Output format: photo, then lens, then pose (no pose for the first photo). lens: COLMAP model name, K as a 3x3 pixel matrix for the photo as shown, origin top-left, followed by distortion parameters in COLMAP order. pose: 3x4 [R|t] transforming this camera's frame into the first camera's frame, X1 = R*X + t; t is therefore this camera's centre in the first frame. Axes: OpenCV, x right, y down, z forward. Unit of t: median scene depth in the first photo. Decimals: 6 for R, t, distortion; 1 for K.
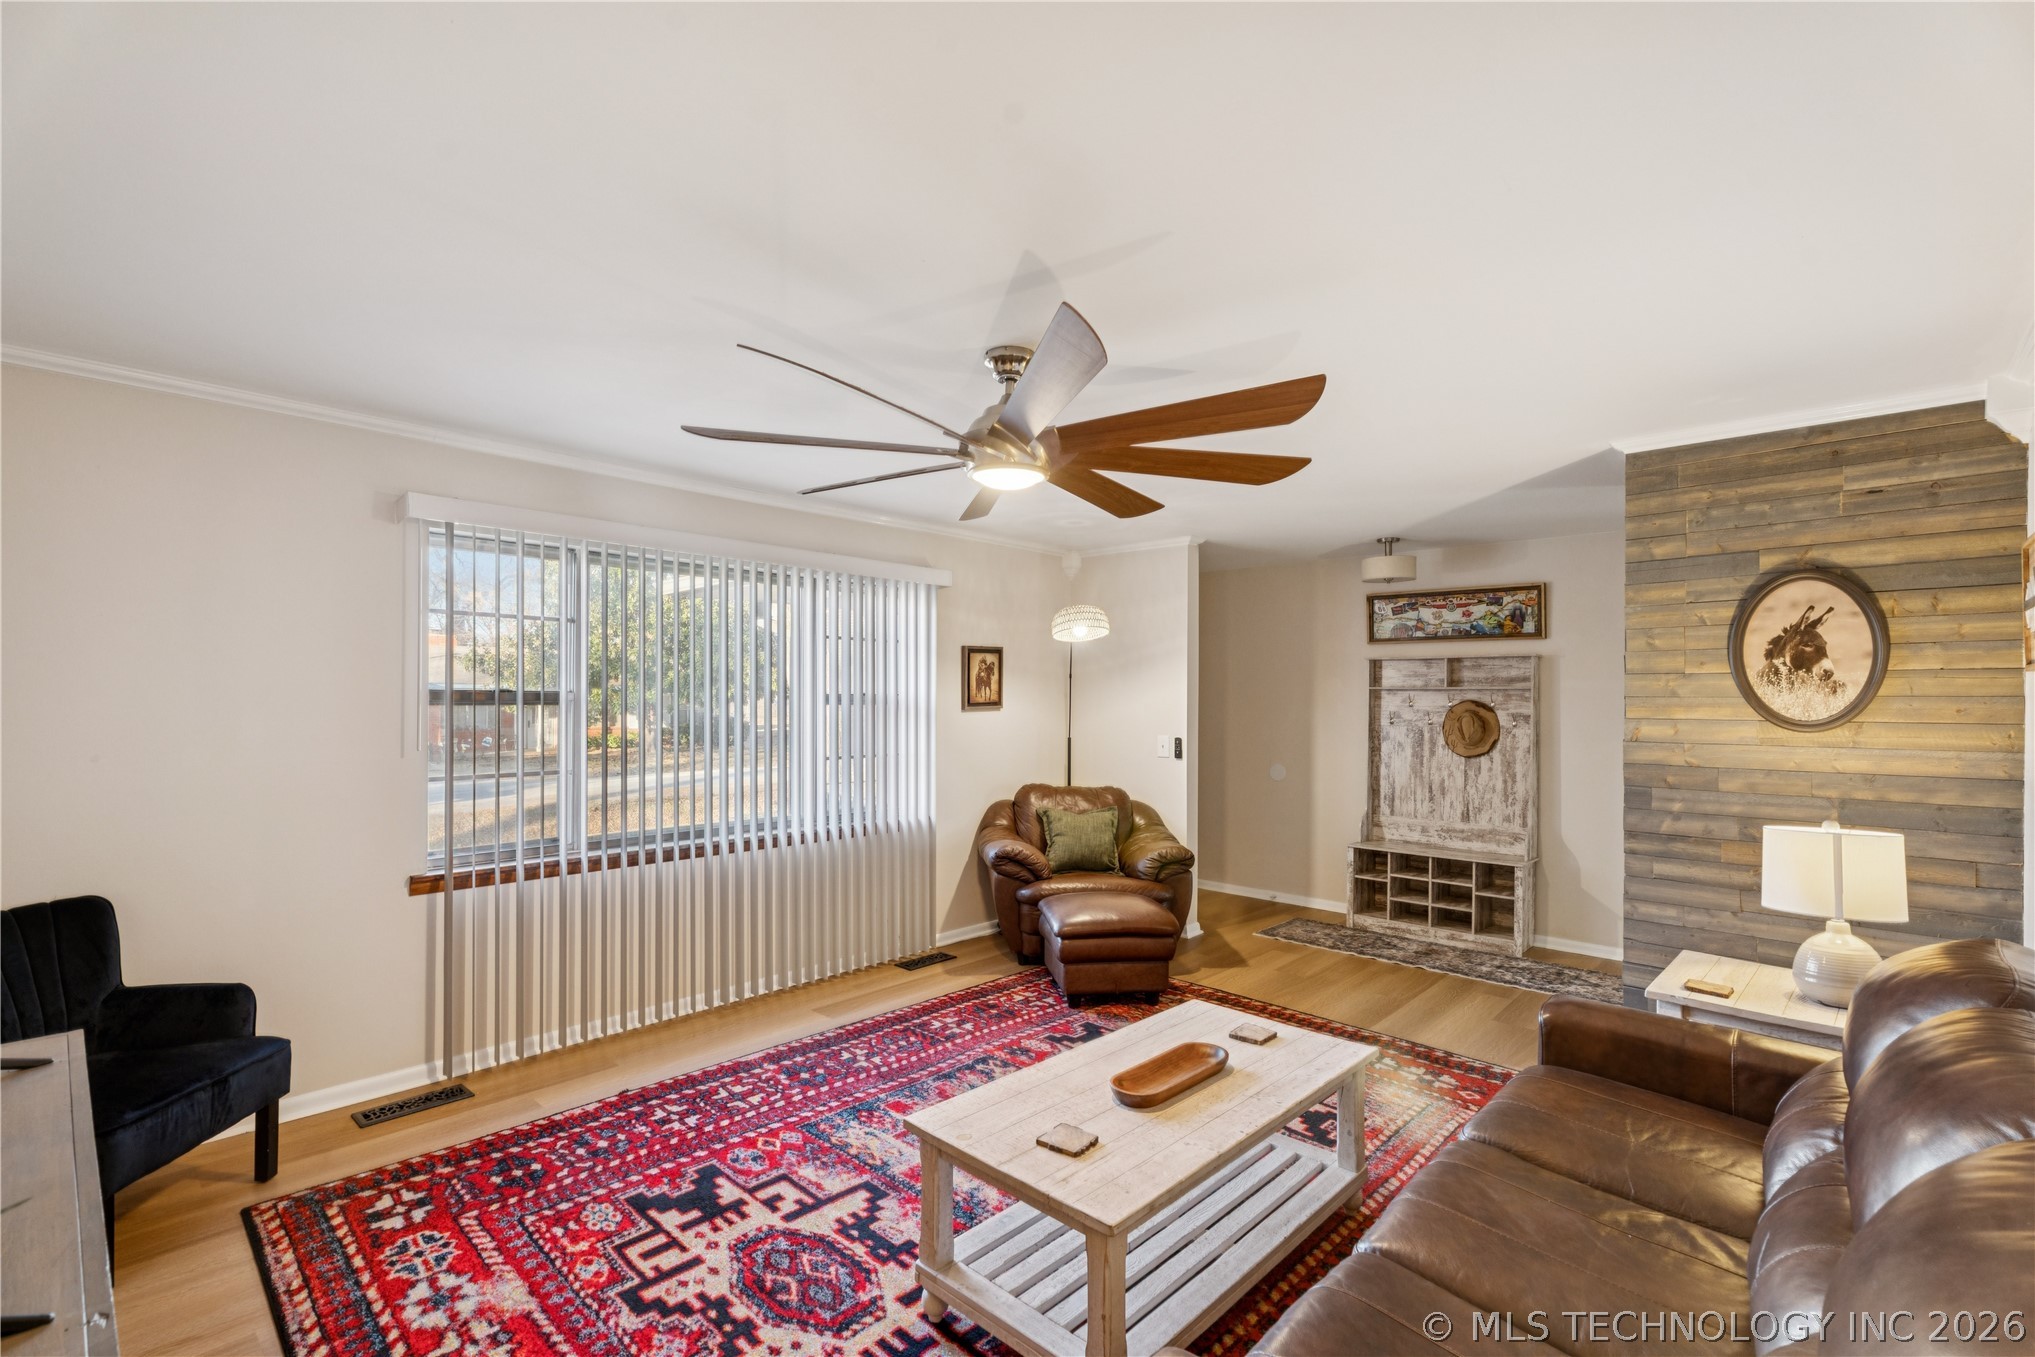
lens RADIAL K [[918.4, 0, 1017.9], [0, 918.4, 682.6], [0, 0, 1]] dist [-0.001873, 0.000157]
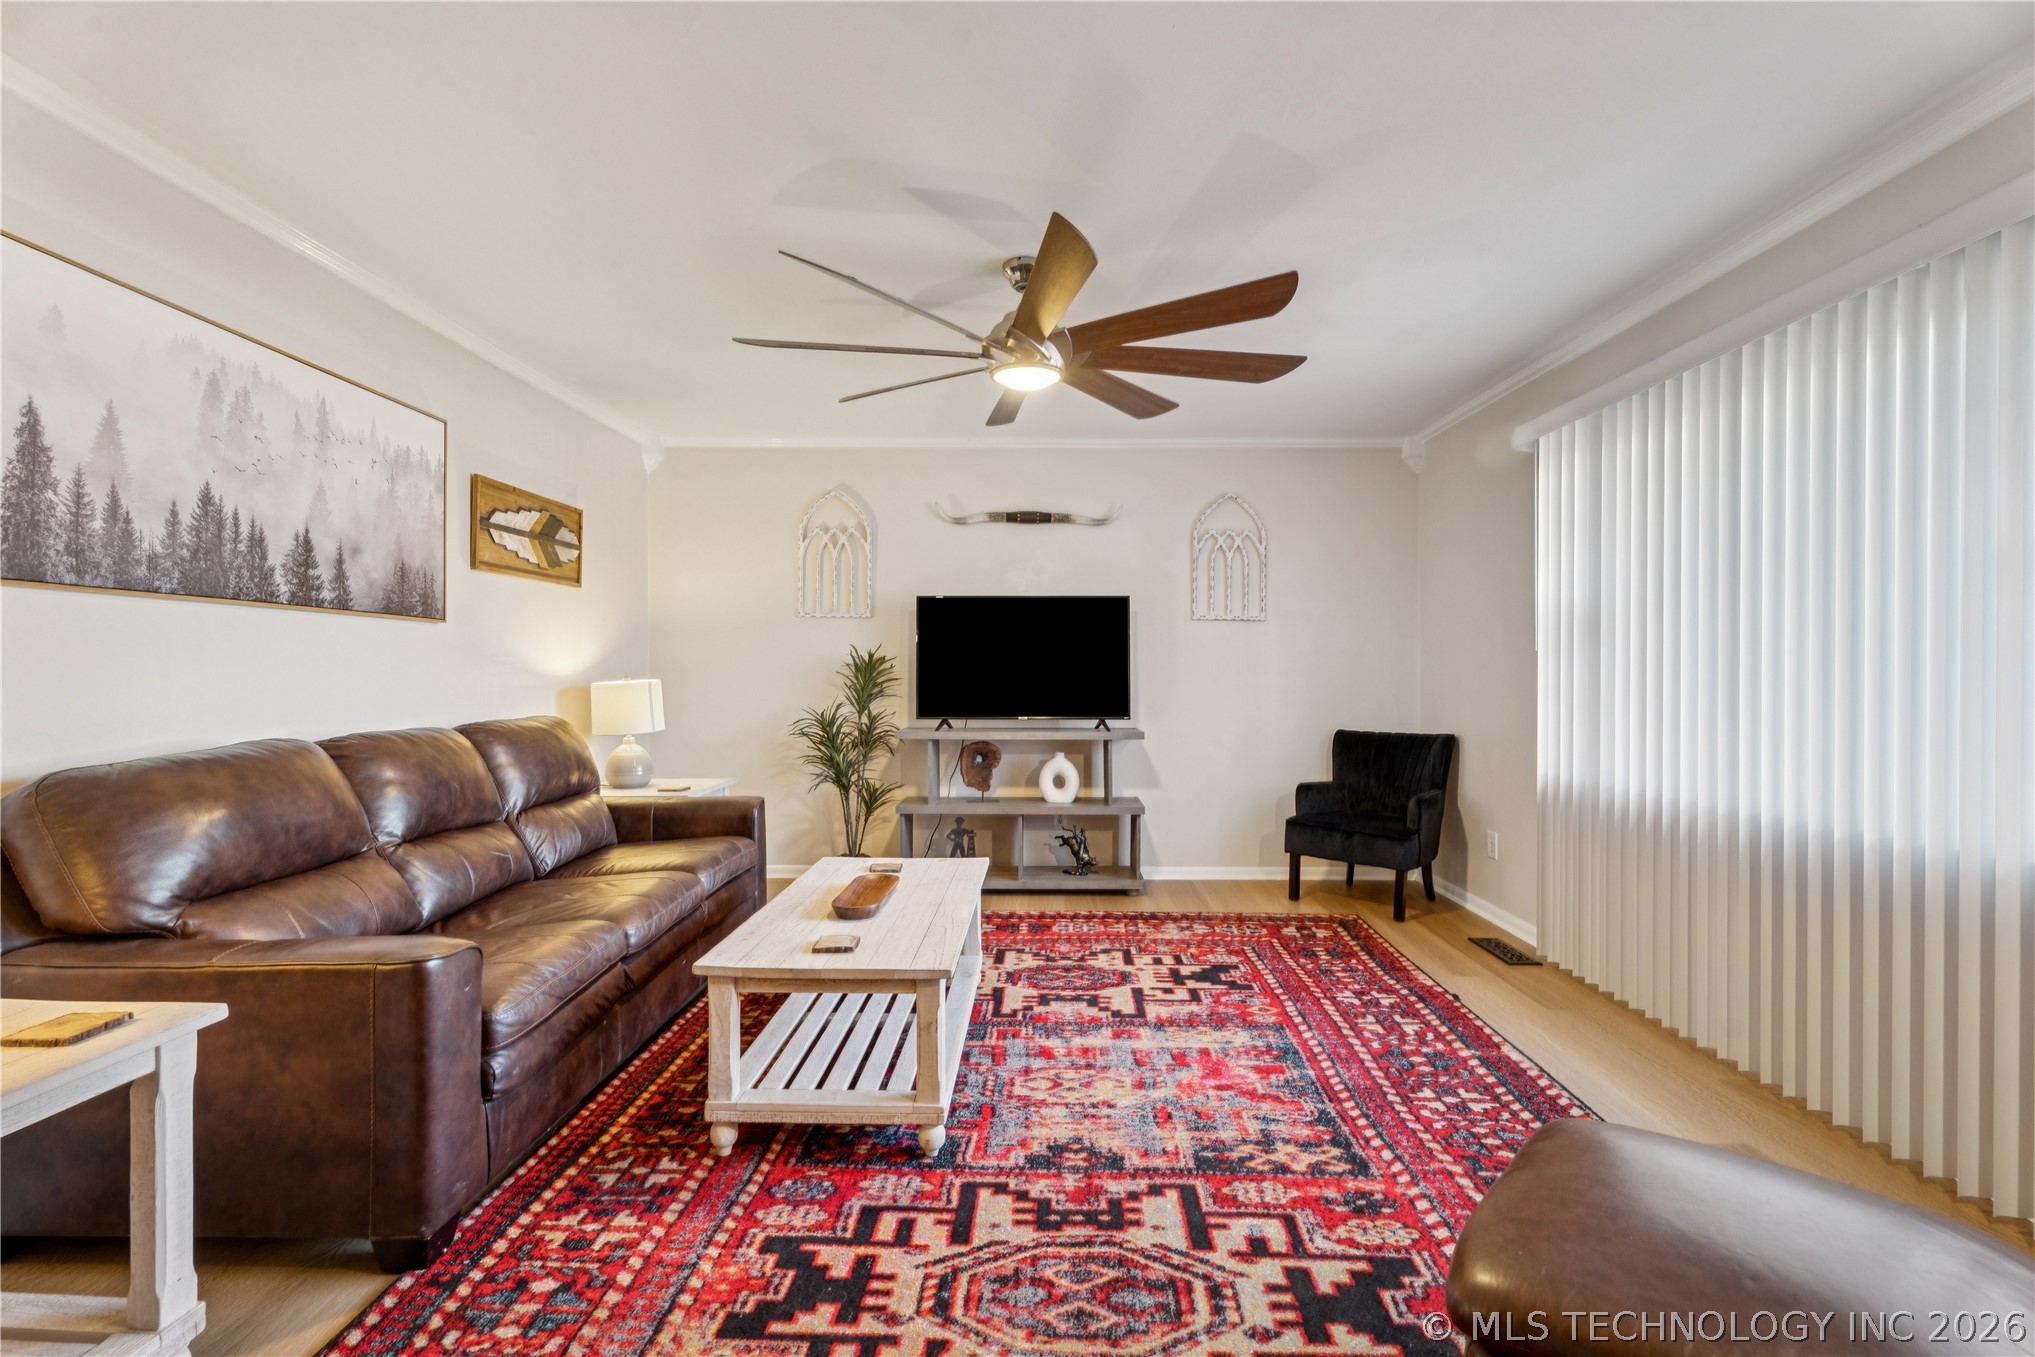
lens RADIAL K [[918.4, 0, 1019.6], [0, 918.4, 676.2], [0, 0, 1]] dist [-0.001873, 0.000157]
pose [[-0.743523, -0.002250, -0.668706, 0.703052], [-0.002408, 0.999997, -0.000687, 0.134833], [0.668706, 0.001100, -0.743526, 1.755622]]
